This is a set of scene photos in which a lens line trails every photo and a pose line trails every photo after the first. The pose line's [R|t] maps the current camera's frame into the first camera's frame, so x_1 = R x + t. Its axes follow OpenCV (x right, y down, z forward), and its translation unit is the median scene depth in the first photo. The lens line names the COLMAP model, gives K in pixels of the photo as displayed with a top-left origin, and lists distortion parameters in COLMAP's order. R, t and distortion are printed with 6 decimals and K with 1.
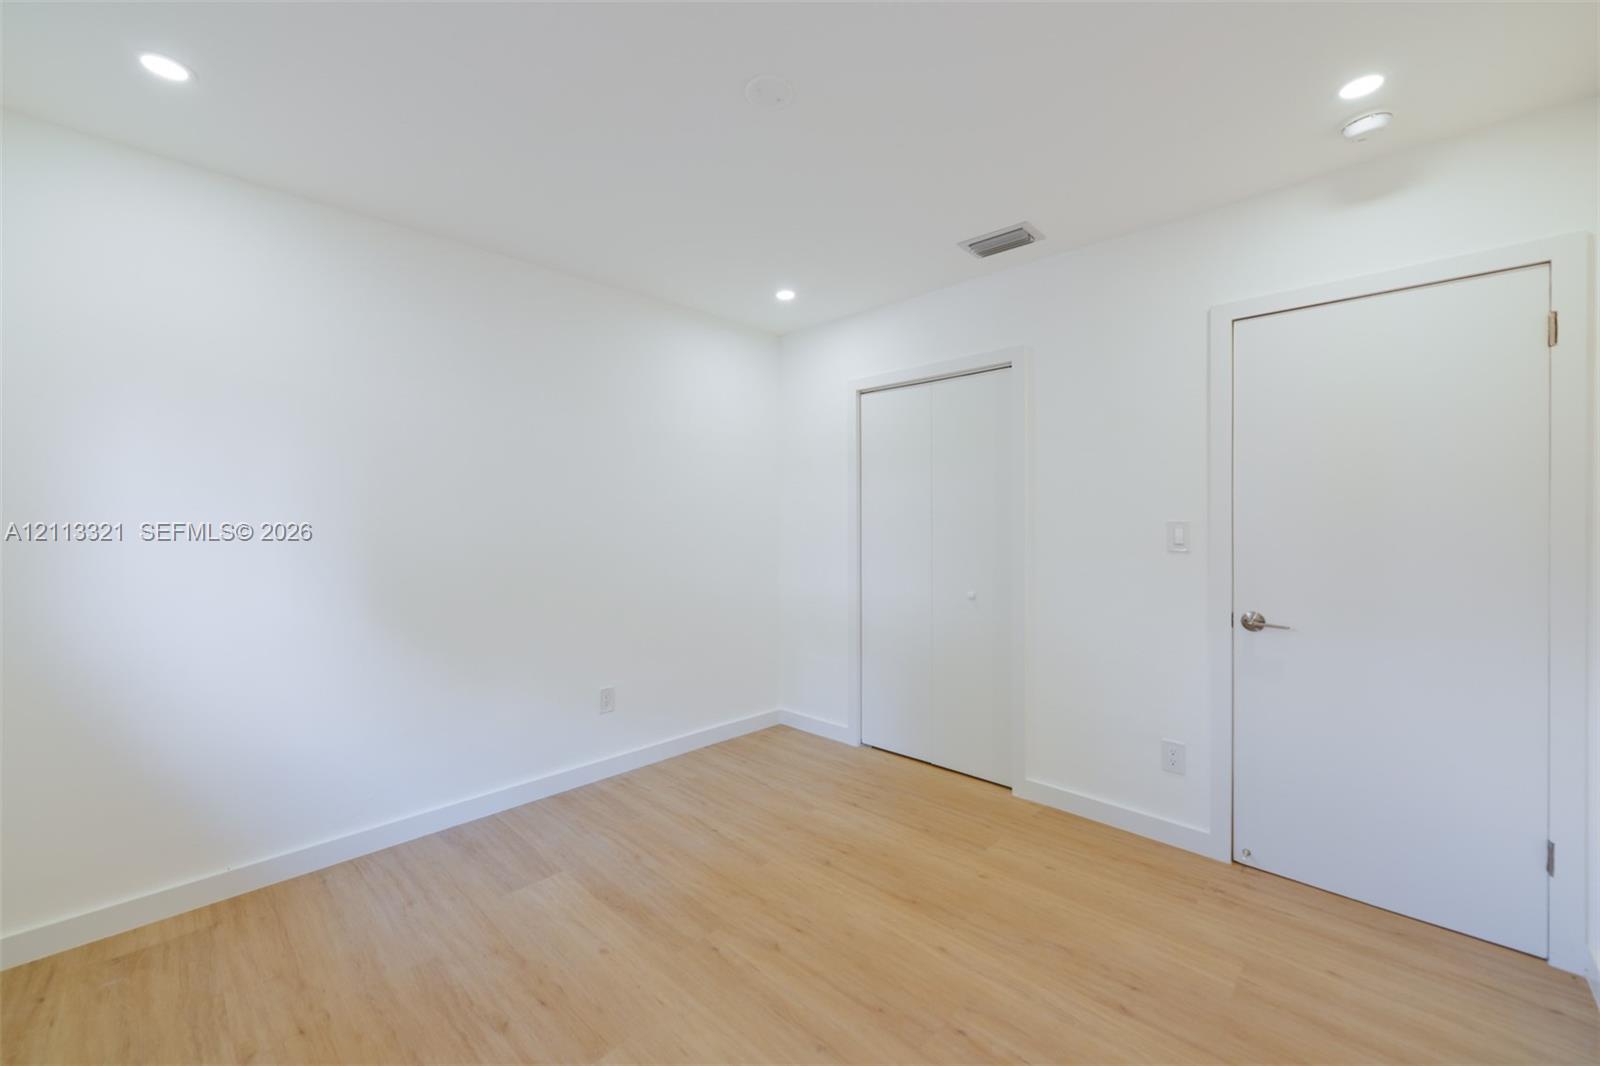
lens RADIAL K [[624.6, 0, 791.7], [0, 624.6, 518.7], [0, 0, 1]] dist [-0.002531, -0.000272]
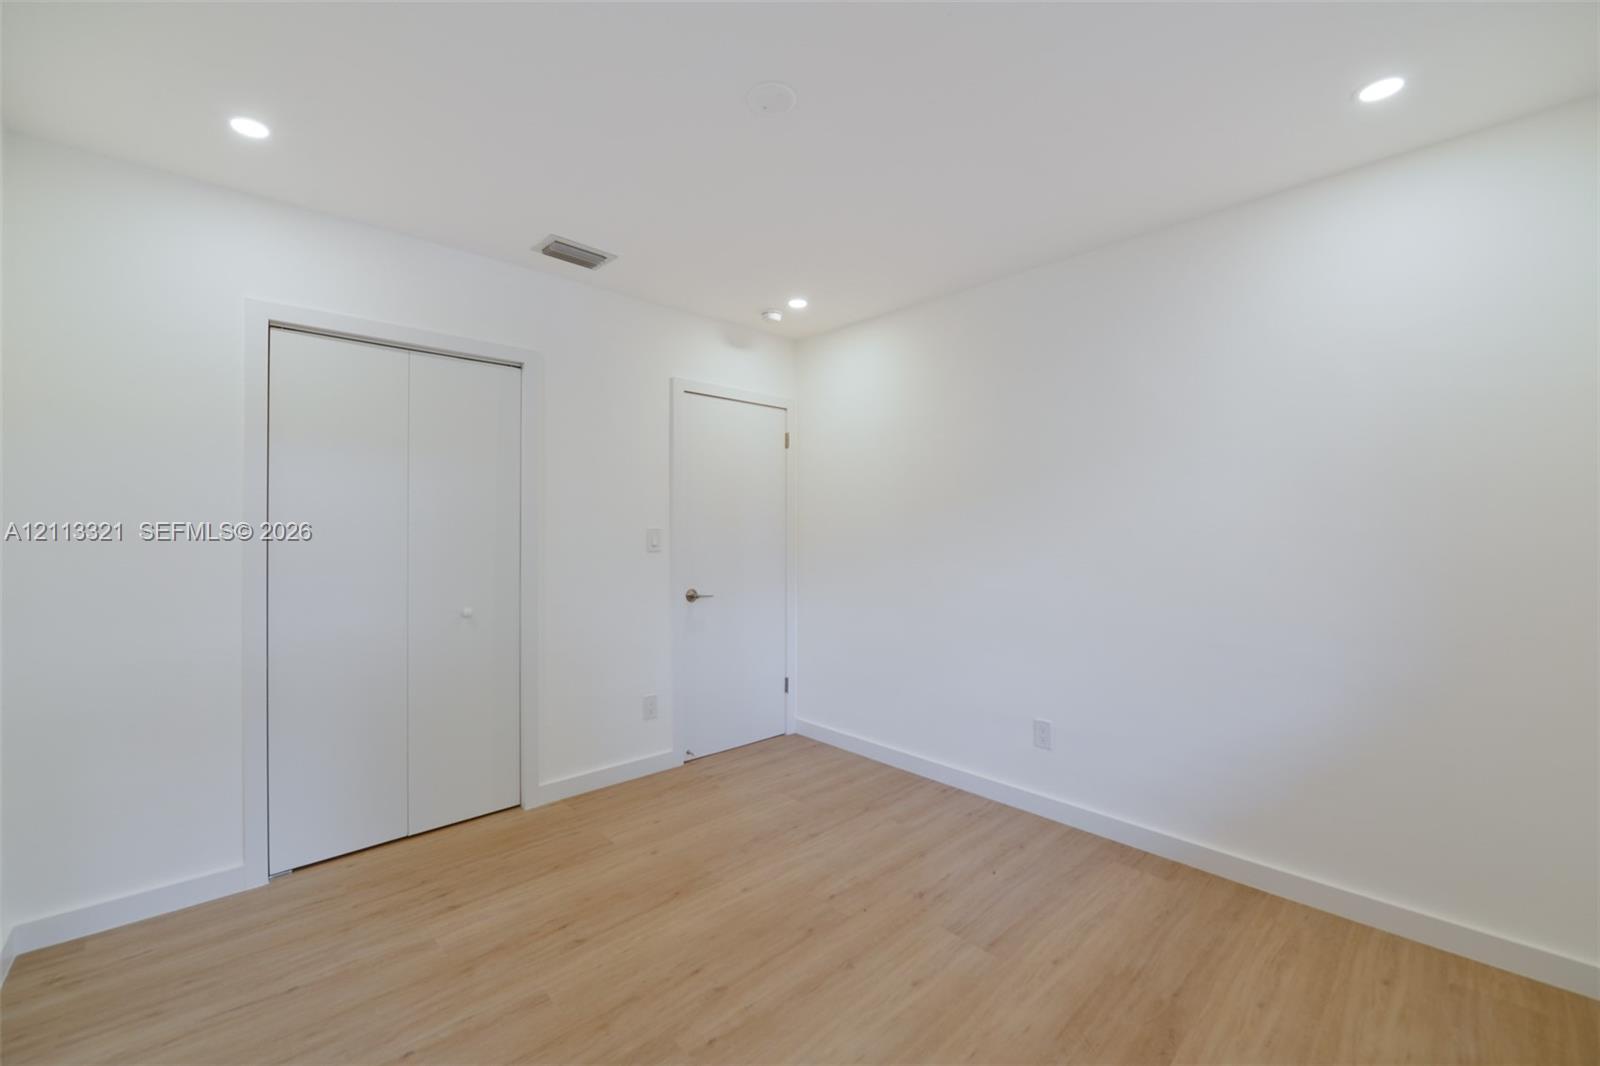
lens RADIAL K [[641.8, 0, 782.5], [0, 641.8, 513.7], [0, 0, 1]] dist [-0.017753, -0.000538]
pose [[0.060778, 0.022326, 0.997902, -0.719513], [-0.008289, 0.999727, -0.021862, 0.001134], [-0.998117, -0.006943, 0.060947, 0.631239]]
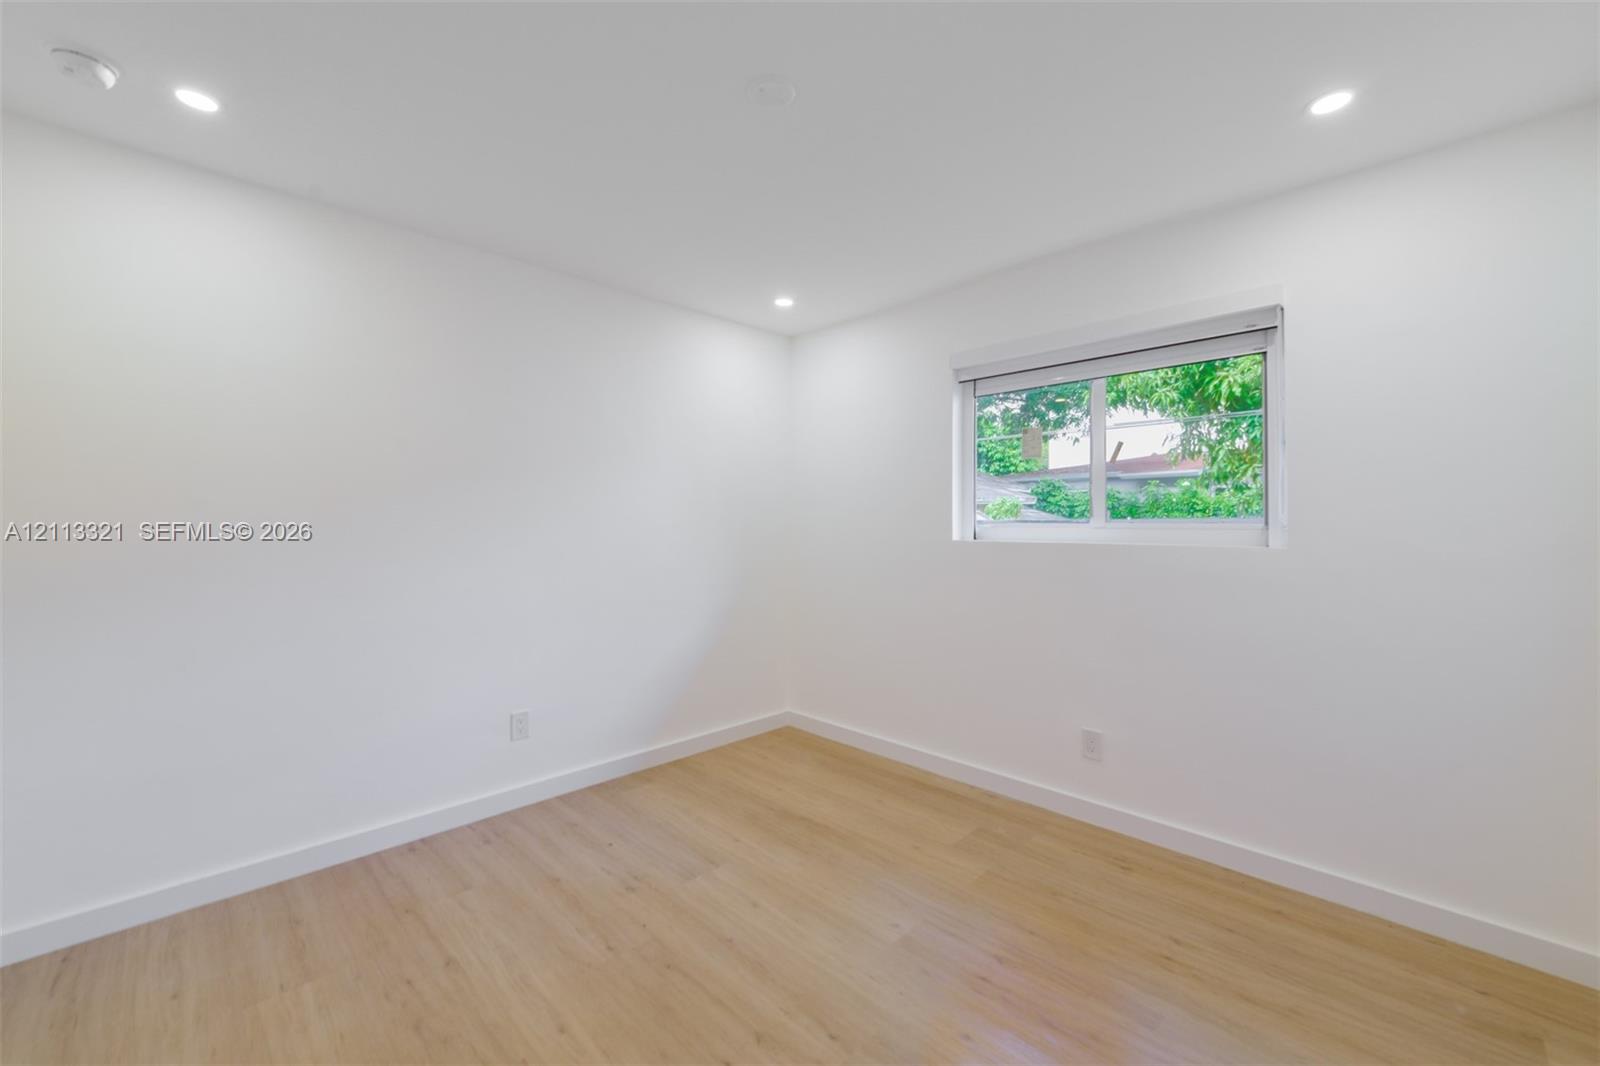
lens RADIAL K [[637.4, 0, 794.5], [0, 637.4, 526.4], [0, 0, 1]] dist [0.001761, 0.000127]
pose [[-0.999815, -0.002440, 0.019087, -0.063611], [-0.002462, 0.999996, -0.001158, 0.008415], [-0.019084, -0.001205, -0.999817, 1.360863]]
